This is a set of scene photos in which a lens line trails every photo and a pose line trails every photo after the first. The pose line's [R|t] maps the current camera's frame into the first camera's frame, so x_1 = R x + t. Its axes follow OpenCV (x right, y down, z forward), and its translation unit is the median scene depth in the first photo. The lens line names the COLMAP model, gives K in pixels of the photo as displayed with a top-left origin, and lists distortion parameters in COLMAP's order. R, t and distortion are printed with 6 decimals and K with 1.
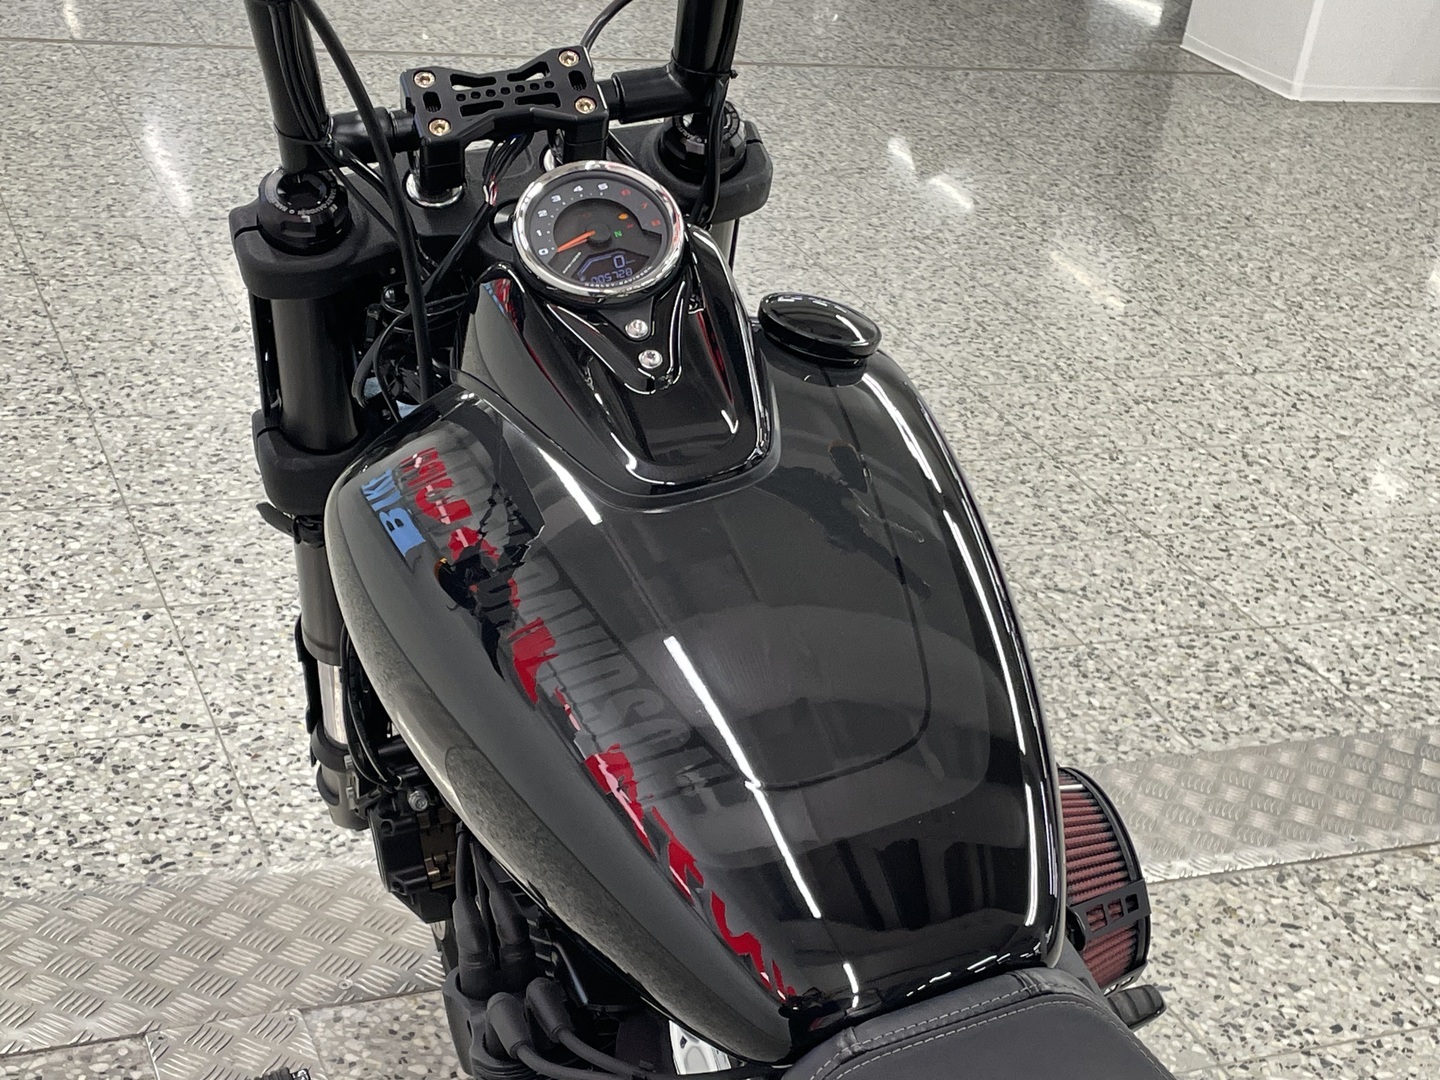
lens RADIAL K [[2240.8, 0, 720.2], [0, 2240.8, 538.6], [0, 0, 1]] dist [0.081564, 0.000000]
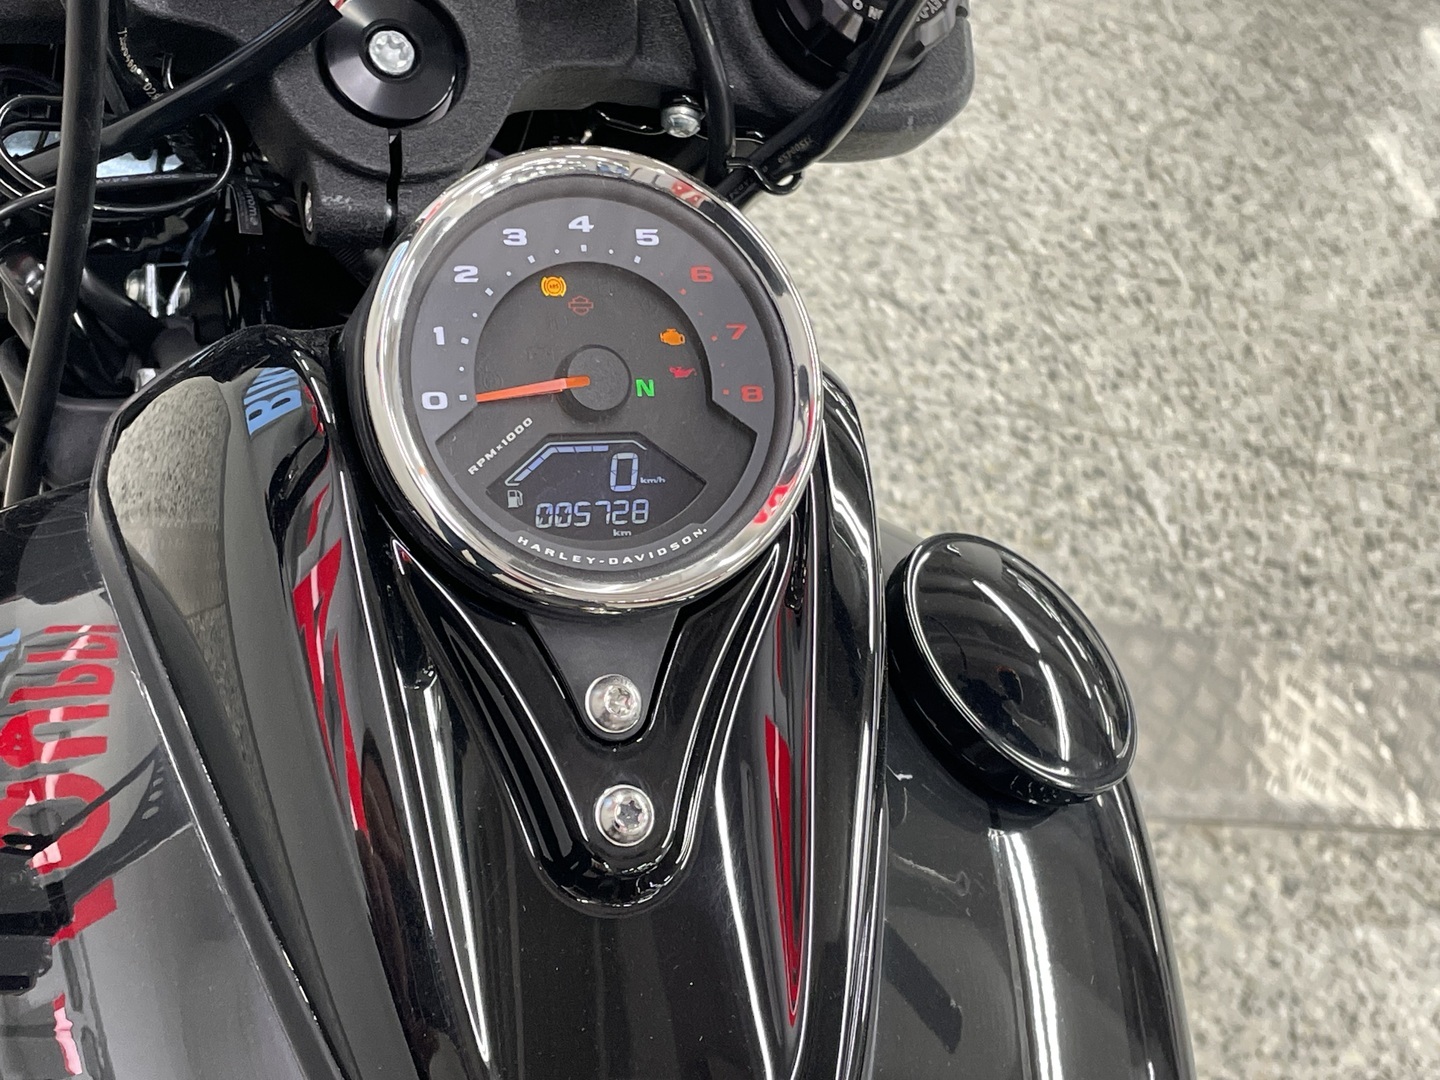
lens RADIAL K [[2240.8, 0, 718.3], [0, 2240.8, 537.8], [0, 0, 1]] dist [0.081564, 0.000000]
pose [[0.928609, 0.307737, 0.207325, -0.041053], [-0.355662, 0.897467, 0.260877, -0.085495], [-0.105786, -0.315990, 0.942846, 0.260299]]
